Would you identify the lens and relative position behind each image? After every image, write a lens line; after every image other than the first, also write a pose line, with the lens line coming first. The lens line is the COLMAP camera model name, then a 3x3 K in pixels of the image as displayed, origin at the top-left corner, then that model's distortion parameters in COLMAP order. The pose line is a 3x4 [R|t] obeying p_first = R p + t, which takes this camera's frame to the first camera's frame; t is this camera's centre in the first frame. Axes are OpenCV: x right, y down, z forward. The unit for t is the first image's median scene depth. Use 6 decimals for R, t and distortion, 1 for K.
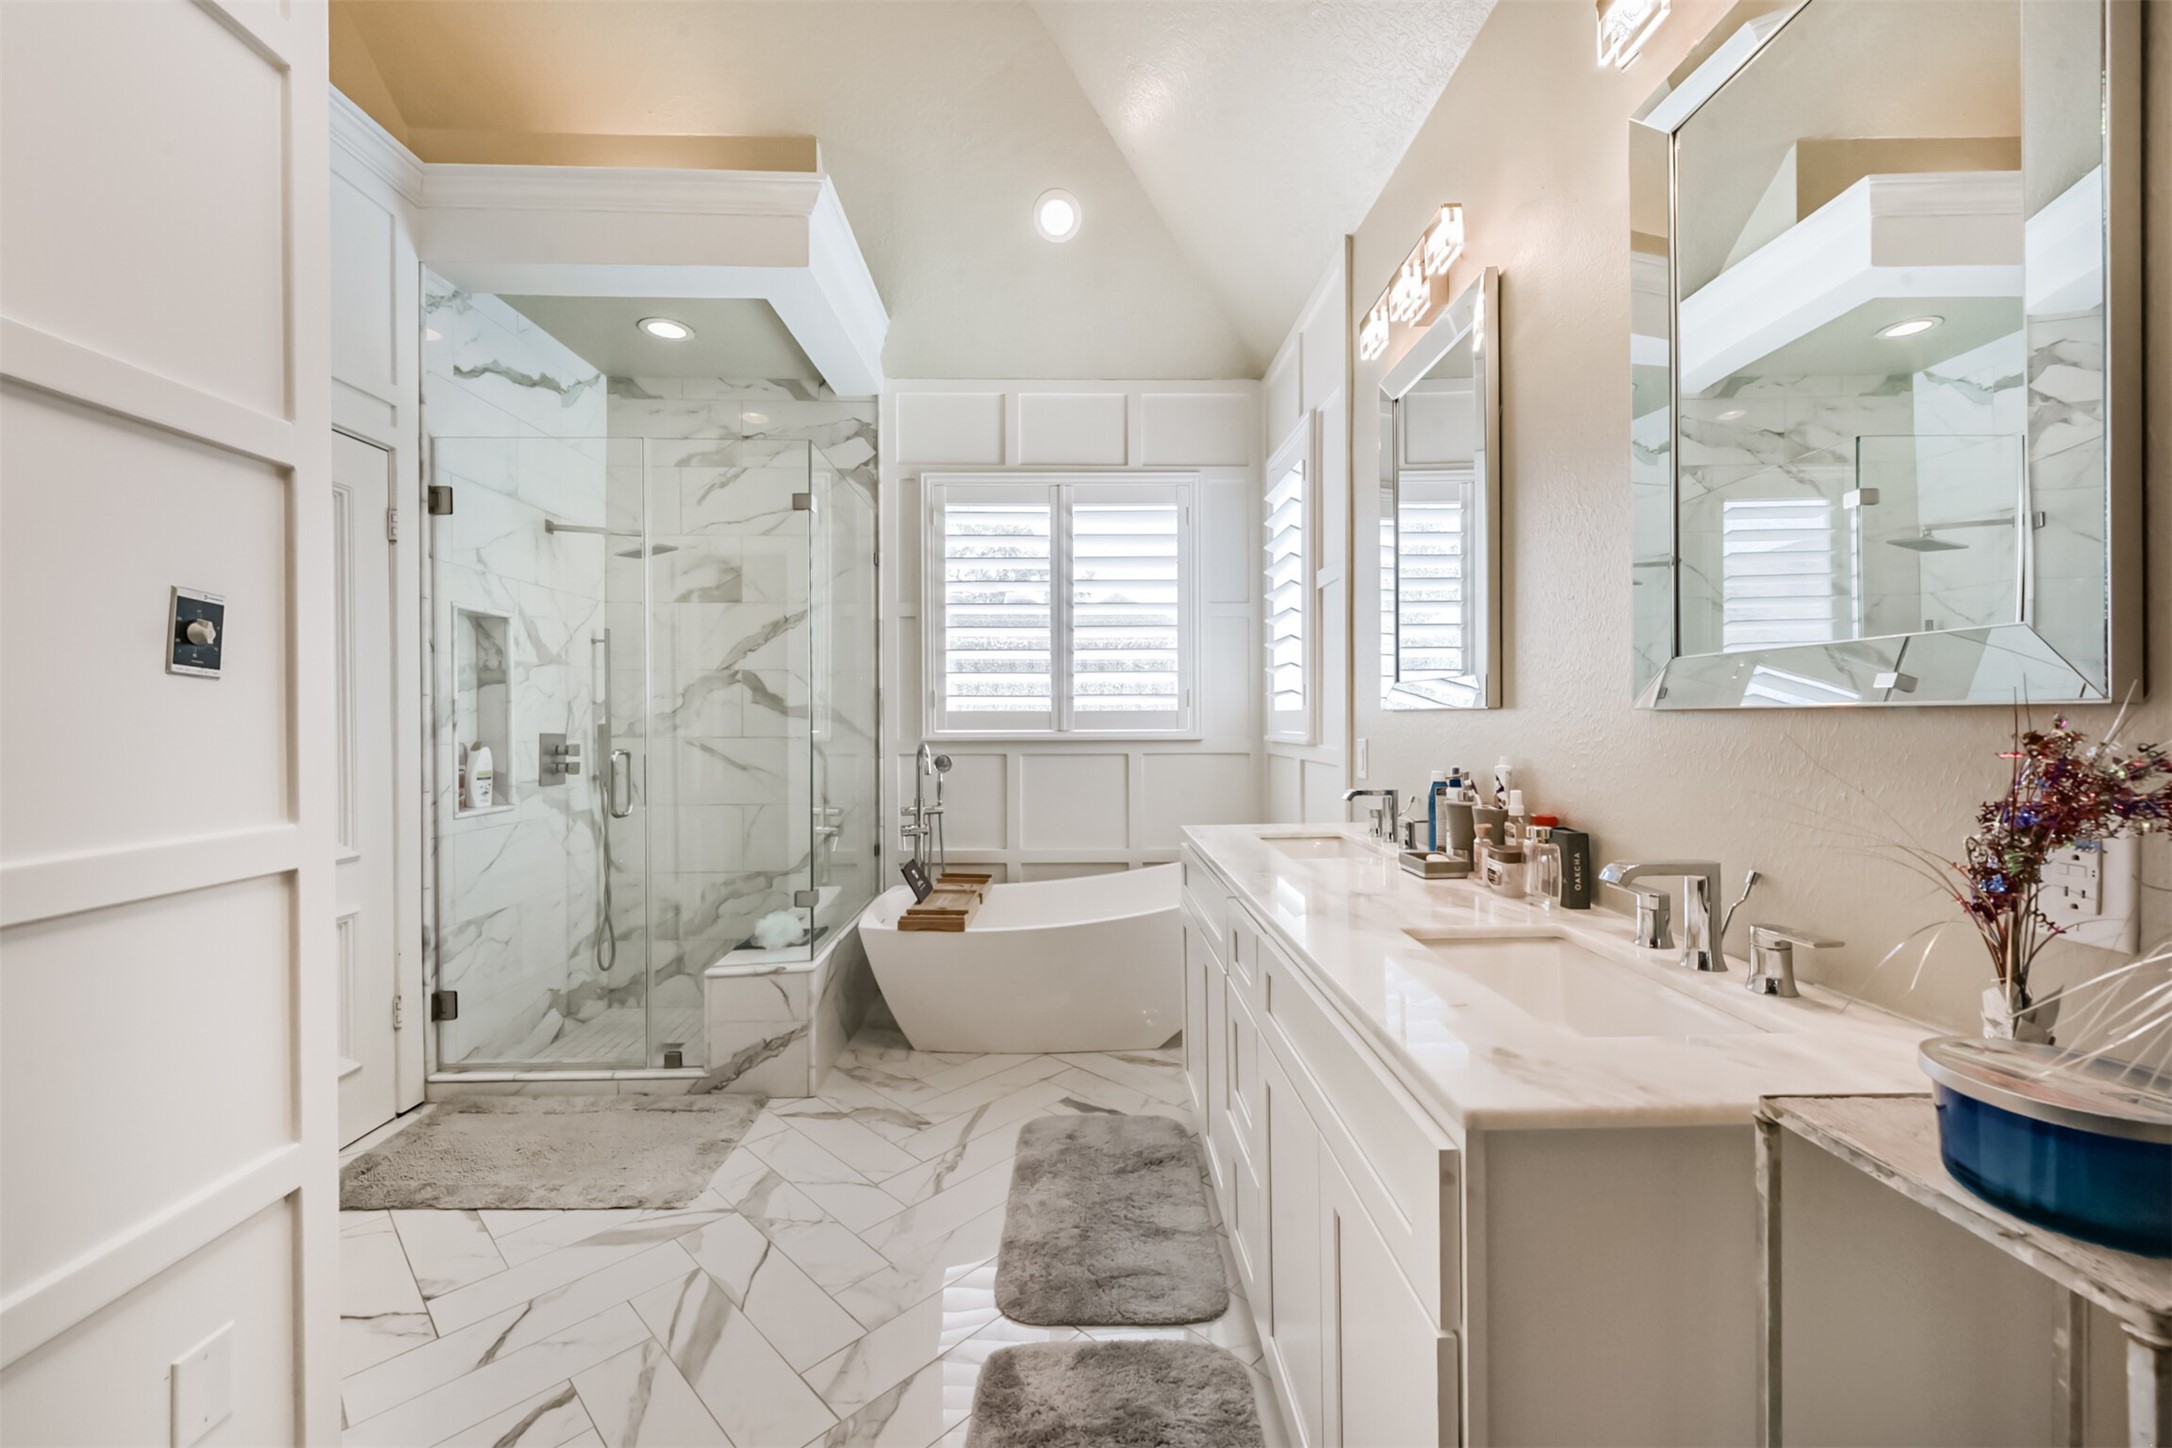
lens RADIAL K [[851.9, 0, 1085.7], [0, 851.9, 721.7], [0, 0, 1]] dist [0.009516, -0.003941]
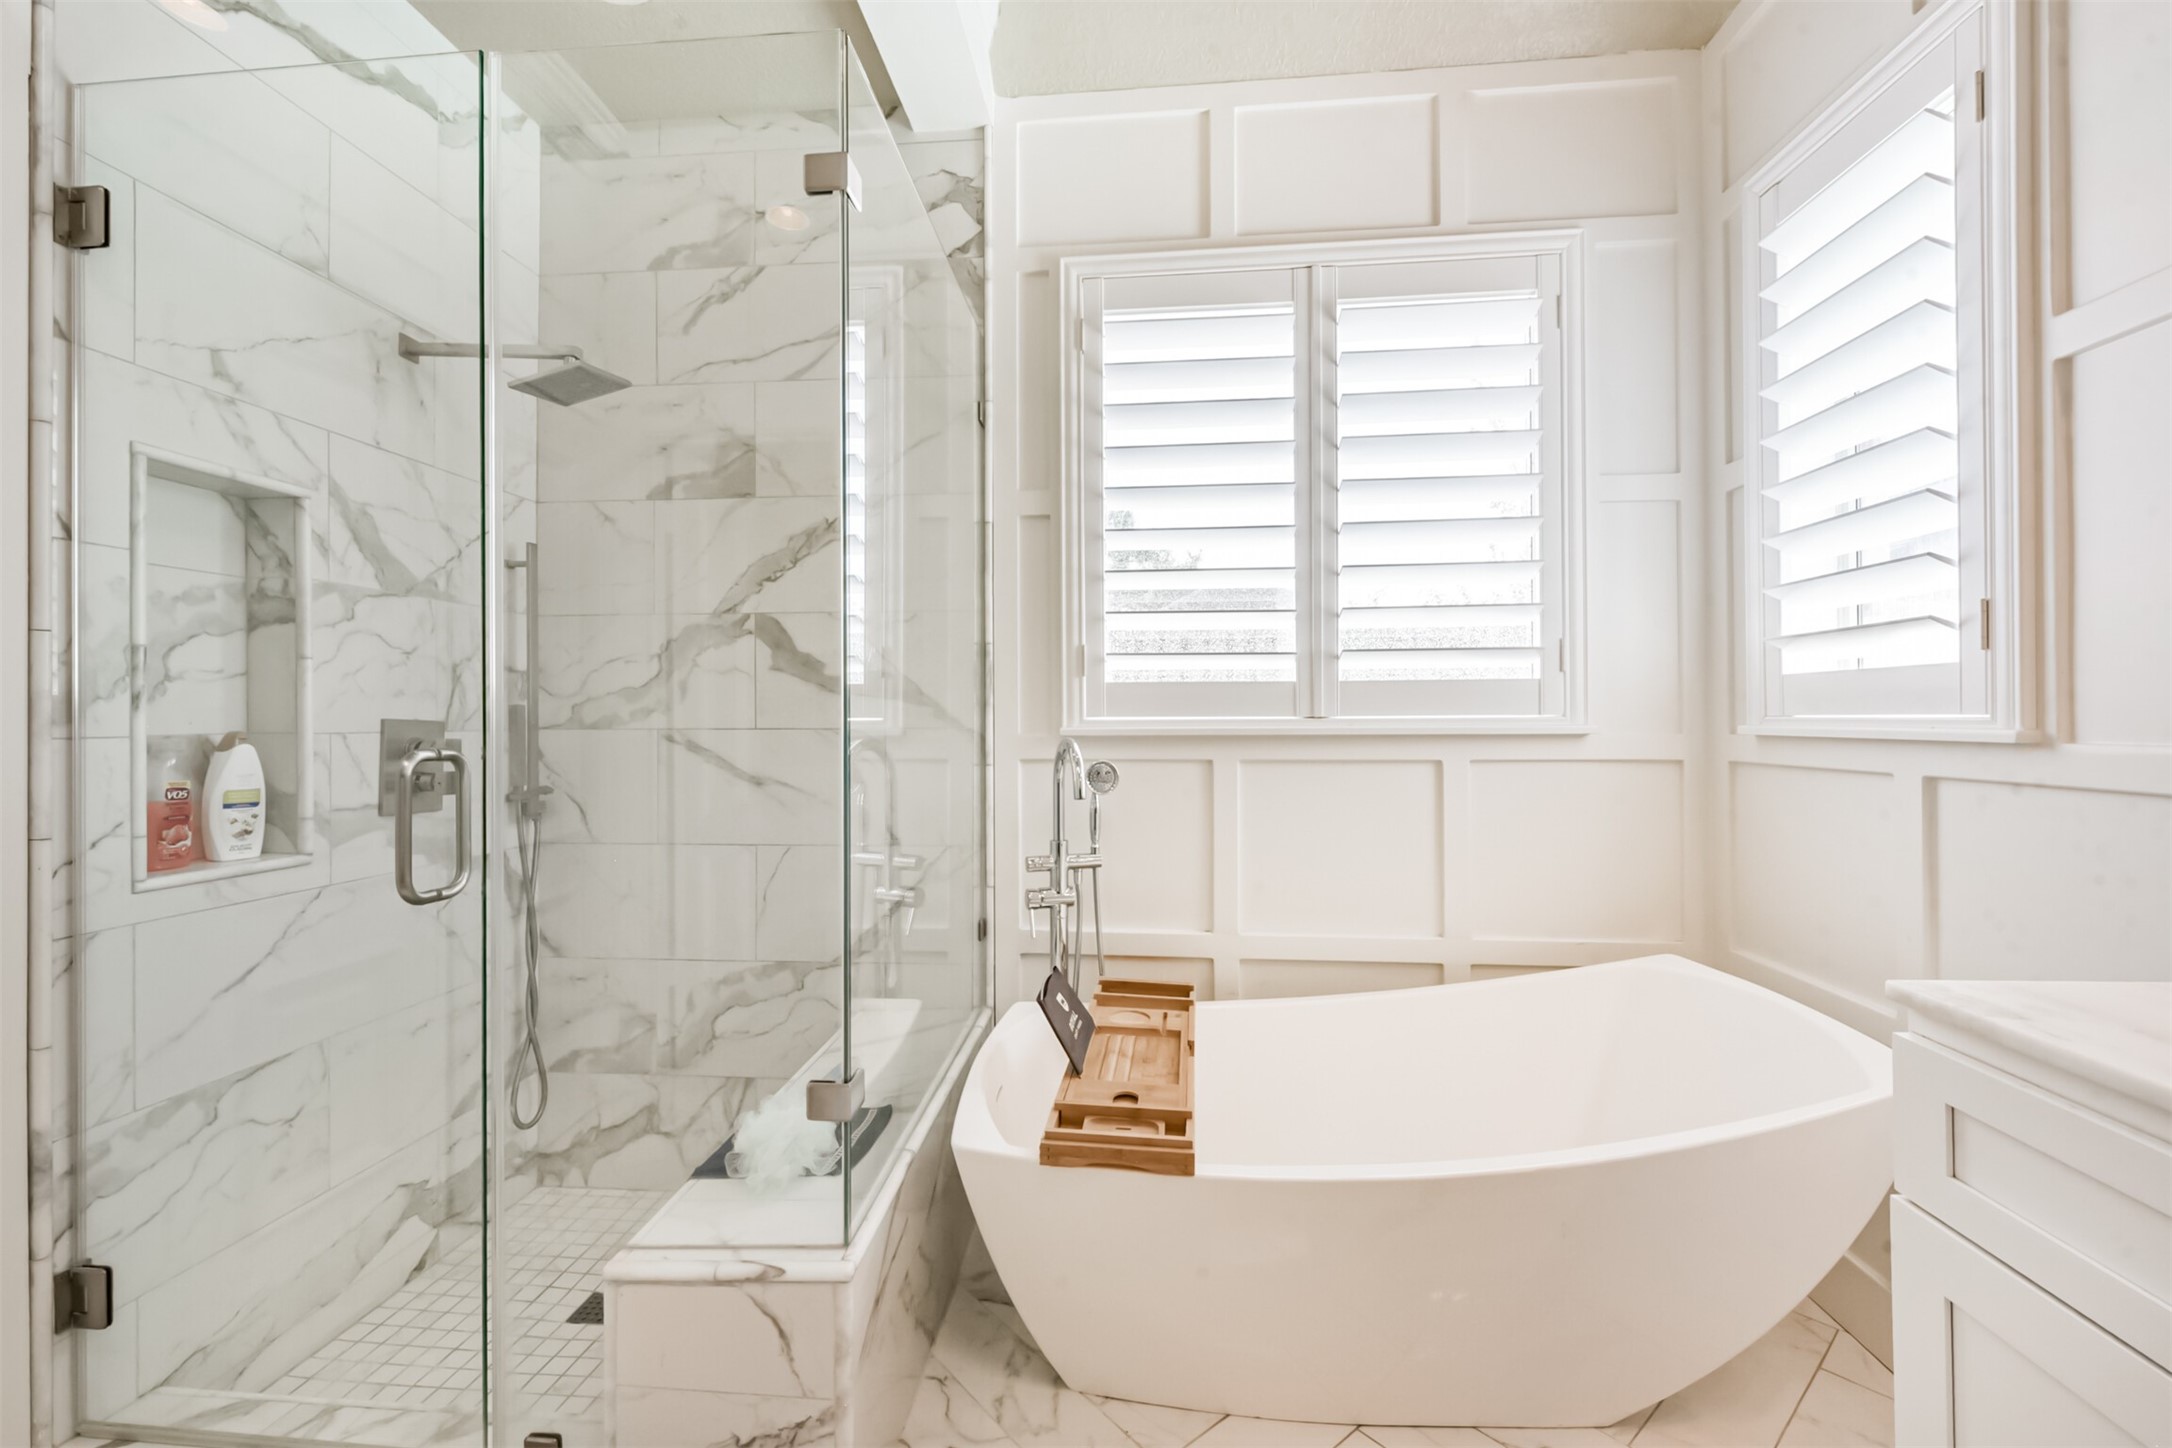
lens RADIAL K [[895.6, 0, 1084.8], [0, 895.6, 713.4], [0, 0, 1]] dist [0.001828, -0.000072]
pose [[0.994374, -0.001055, -0.105925, -0.116032], [0.000124, 0.999961, -0.008793, 0.013217], [0.105930, 0.008730, 0.994335, 0.423251]]
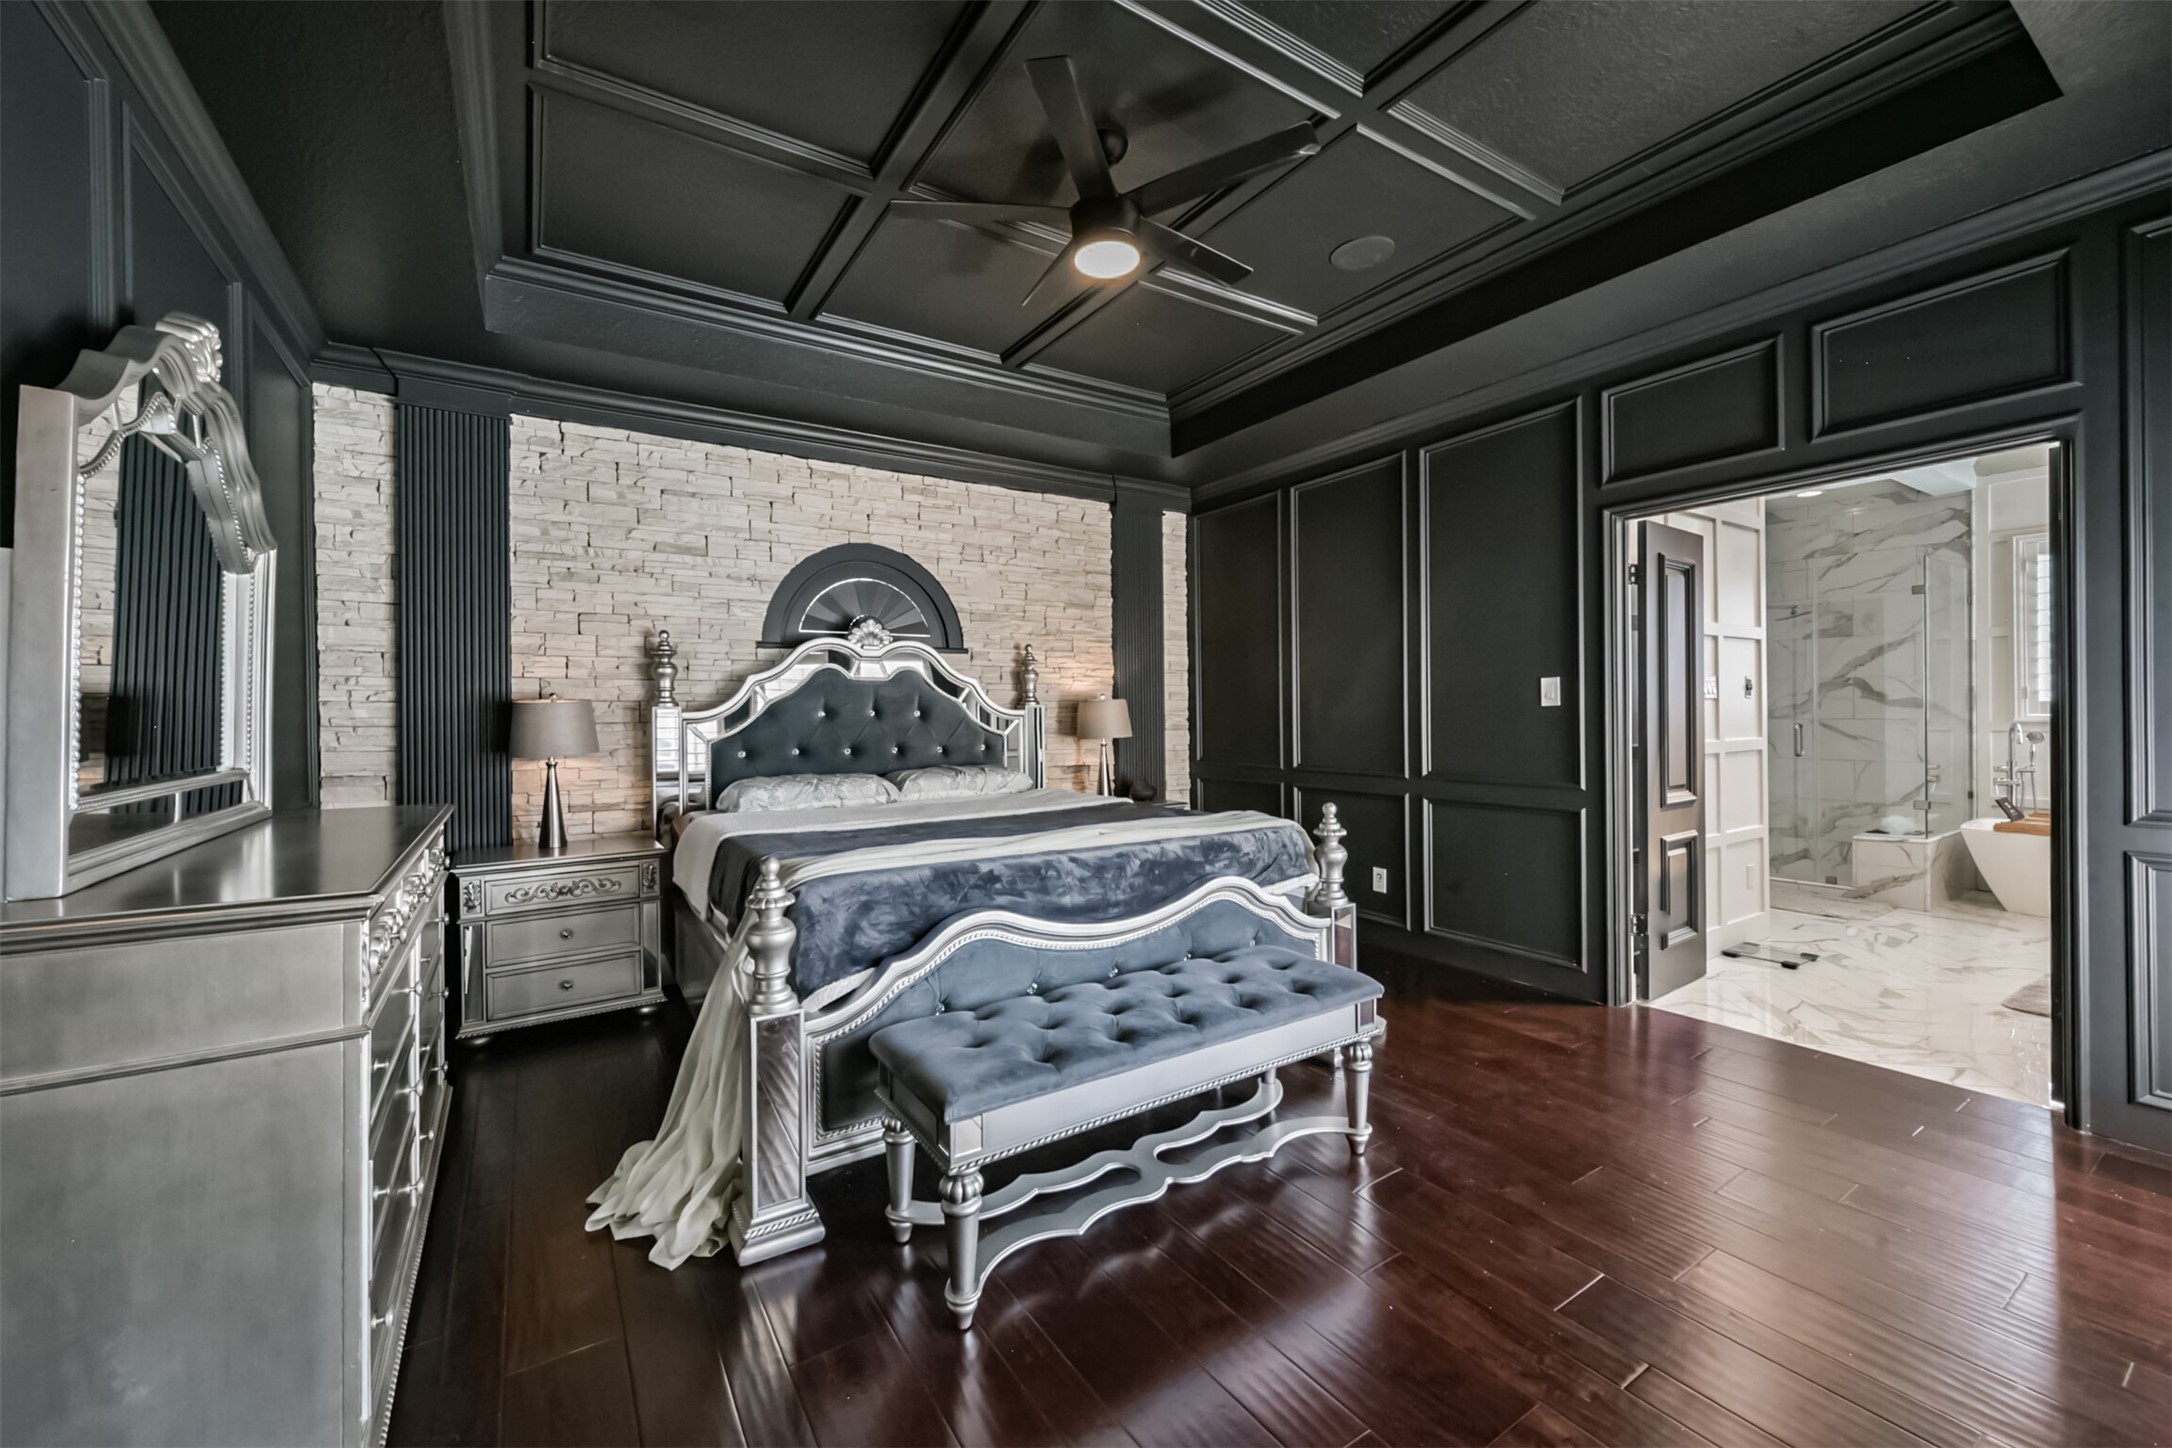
lens RADIAL K [[851.9, 0, 1081.4], [0, 851.9, 713.7], [0, 0, 1]] dist [0.009516, -0.003941]
pose [[0.522796, -0.001260, -0.852457, 0.222896], [0.003465, 0.999994, 0.000647, 0.002046], [0.852451, -0.003292, 0.522797, -1.124214]]
